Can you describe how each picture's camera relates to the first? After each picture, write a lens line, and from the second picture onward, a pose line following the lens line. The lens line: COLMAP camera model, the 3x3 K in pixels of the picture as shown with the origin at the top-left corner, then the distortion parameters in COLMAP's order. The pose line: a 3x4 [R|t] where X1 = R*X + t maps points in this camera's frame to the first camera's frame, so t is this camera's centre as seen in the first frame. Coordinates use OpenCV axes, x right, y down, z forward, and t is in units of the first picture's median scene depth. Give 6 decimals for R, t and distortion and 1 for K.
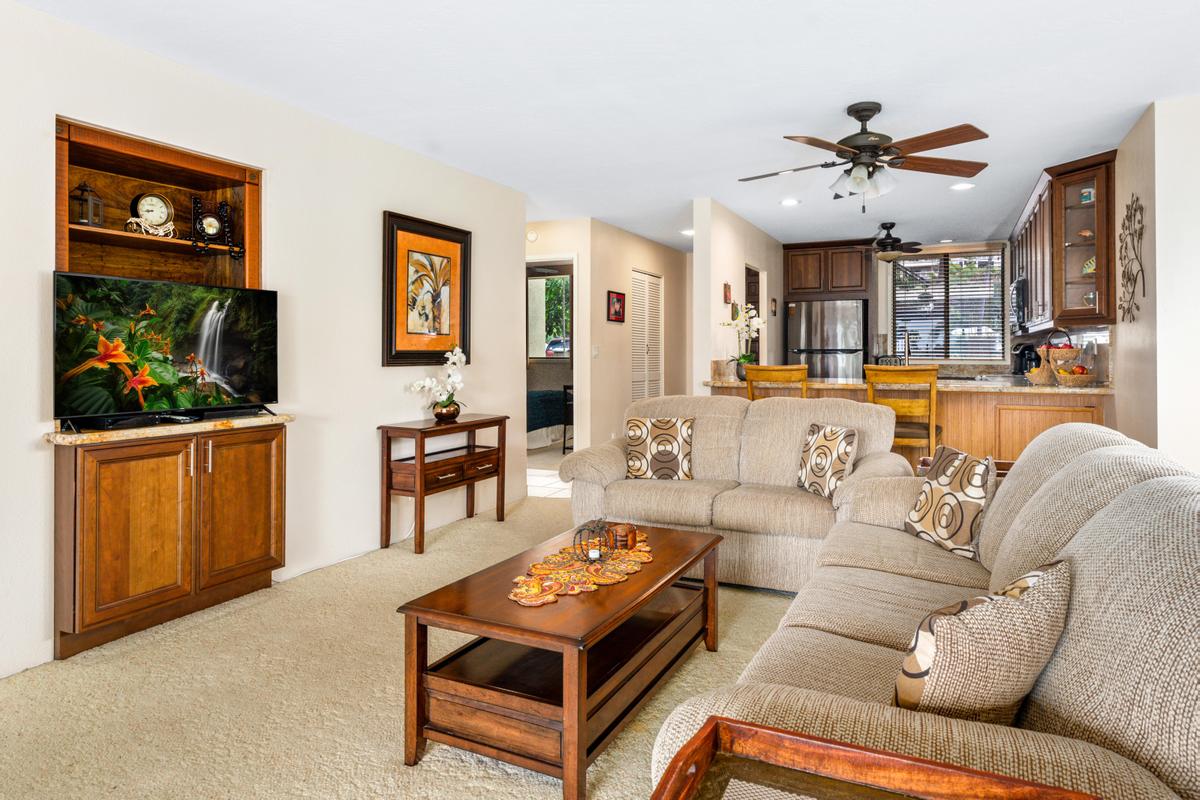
lens RADIAL K [[735.0, 0, 604.5], [0, 735.0, 340.5], [0, 0, 1]] dist [0.004791, 0.001526]
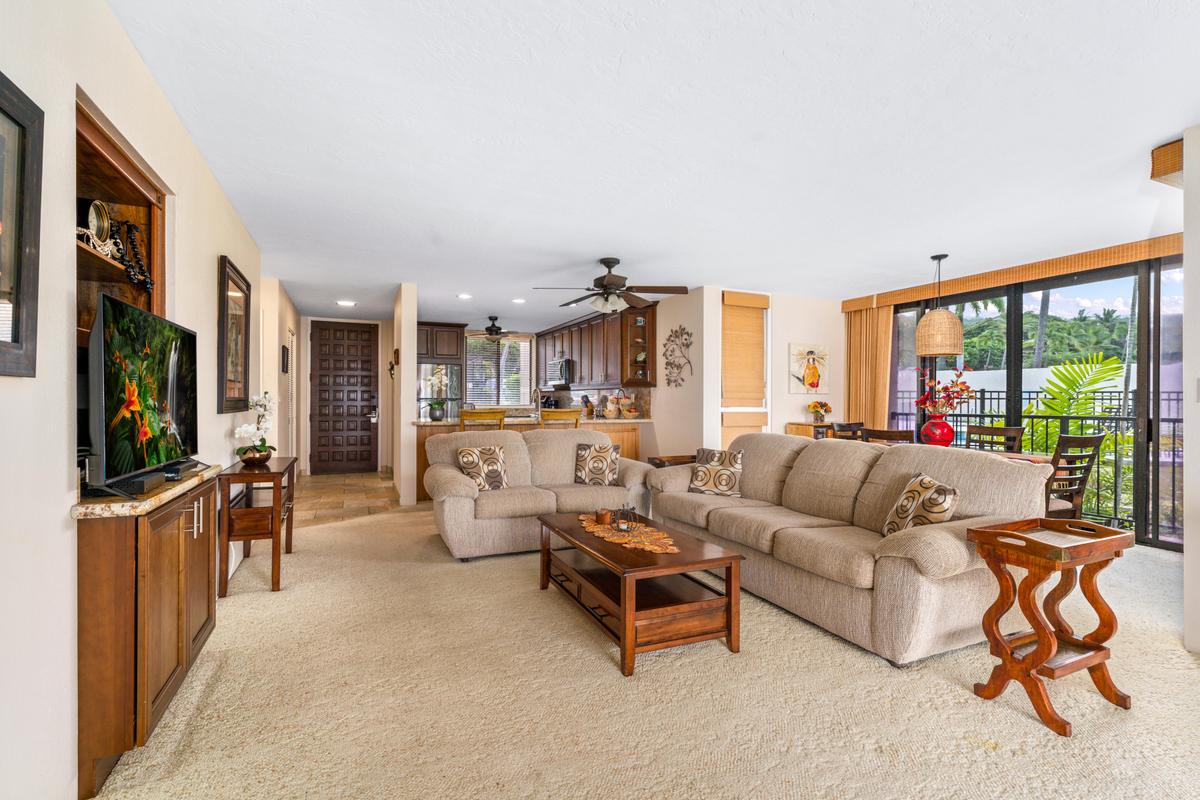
lens RADIAL K [[531.5, 0, 600.0], [0, 531.5, 400.0], [0, 0, 1]] dist [0.002849, 0.000101]
pose [[0.665506, 0.004336, 0.746380, -0.558567], [-0.015804, 0.999841, 0.008282, 0.003720], [-0.746225, -0.017307, 0.665468, 0.167753]]
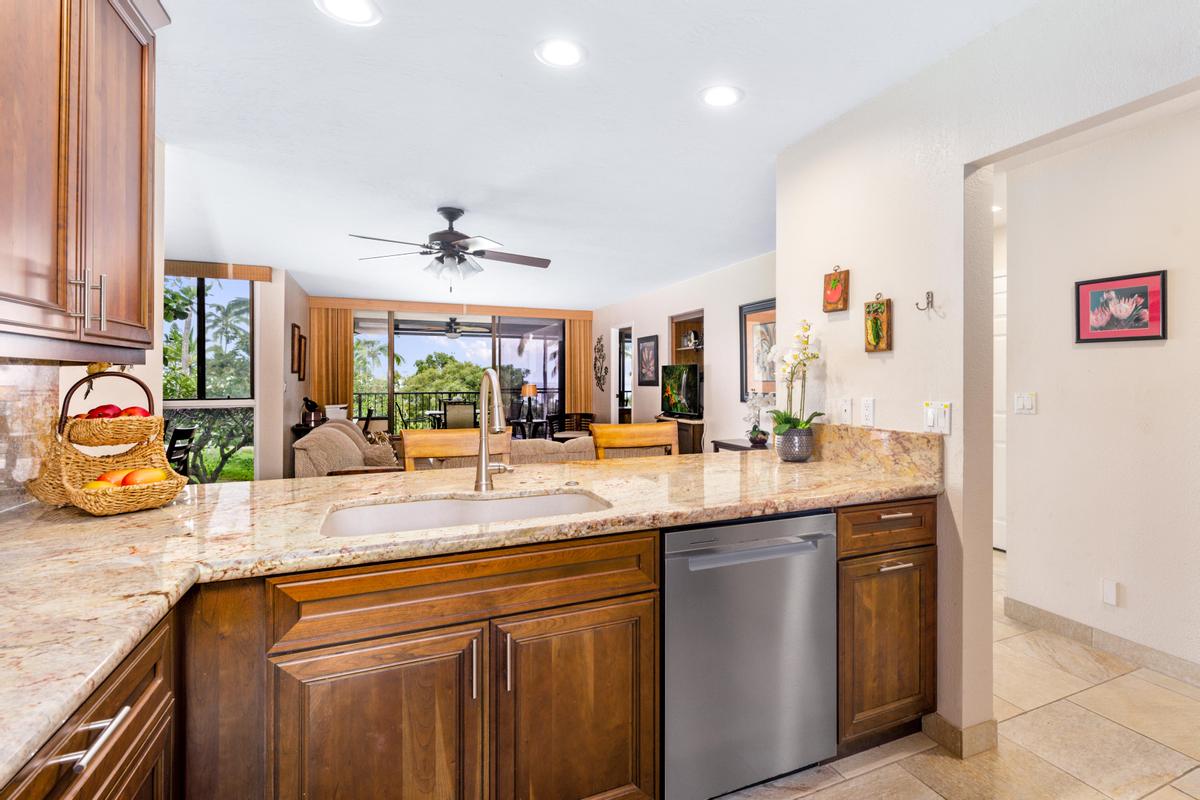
lens RADIAL K [[518.9, 0, 599.7], [0, 518.9, 381.0], [0, 0, 1]] dist [0.000153, 0.000018]
pose [[-0.675159, -0.003788, -0.737663, 0.805780], [0.007780, 0.999895, -0.012256, 0.001338], [0.737631, -0.014013, -0.675058, 1.649609]]
